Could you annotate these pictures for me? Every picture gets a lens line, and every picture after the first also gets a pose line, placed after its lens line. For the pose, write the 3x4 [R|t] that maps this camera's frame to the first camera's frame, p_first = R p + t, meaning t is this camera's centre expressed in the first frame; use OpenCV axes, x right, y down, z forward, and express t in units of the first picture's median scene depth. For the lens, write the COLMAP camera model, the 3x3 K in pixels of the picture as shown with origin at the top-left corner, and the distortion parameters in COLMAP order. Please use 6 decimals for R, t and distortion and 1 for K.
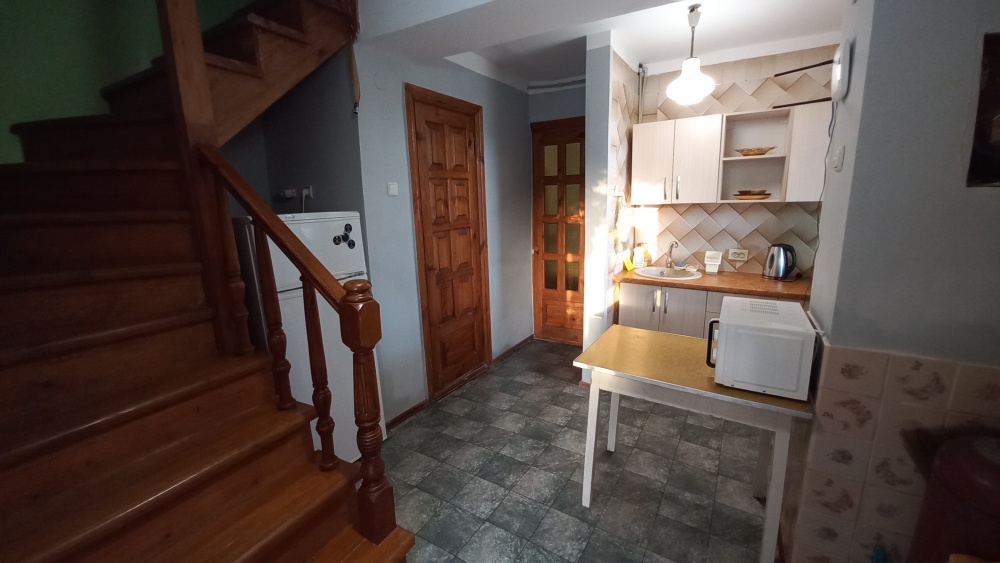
lens RADIAL K [[406.7, 0, 501.3], [0, 406.7, 279.4], [0, 0, 1]] dist [0.003003, -0.005732]
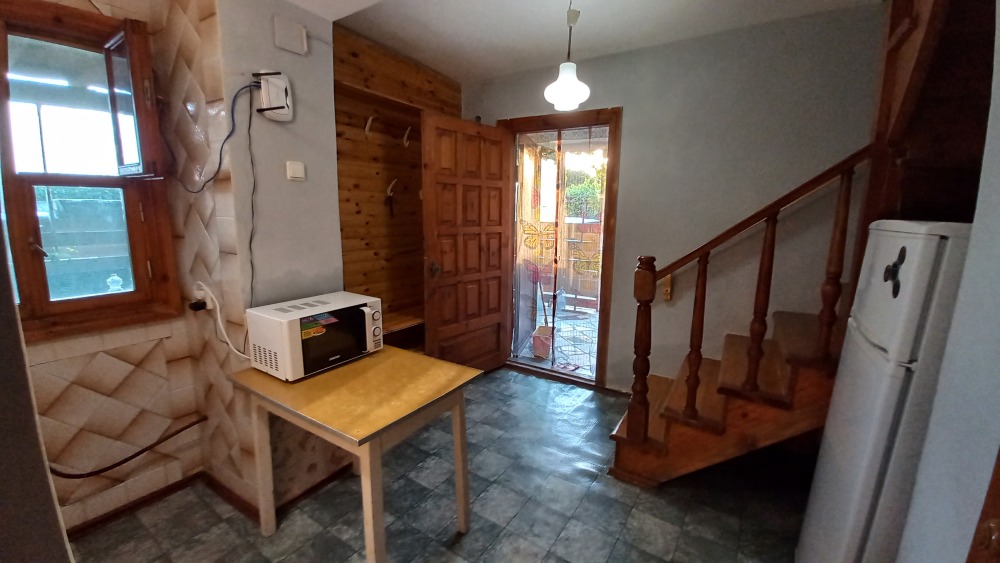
lens RADIAL K [[406.7, 0, 500.7], [0, 406.7, 277.3], [0, 0, 1]] dist [0.003003, -0.005732]
pose [[-0.999478, -0.003702, 0.032108, 0.102510], [0.008219, 0.931654, 0.363254, -0.323019], [-0.031258, 0.363328, -0.931137, 1.685257]]
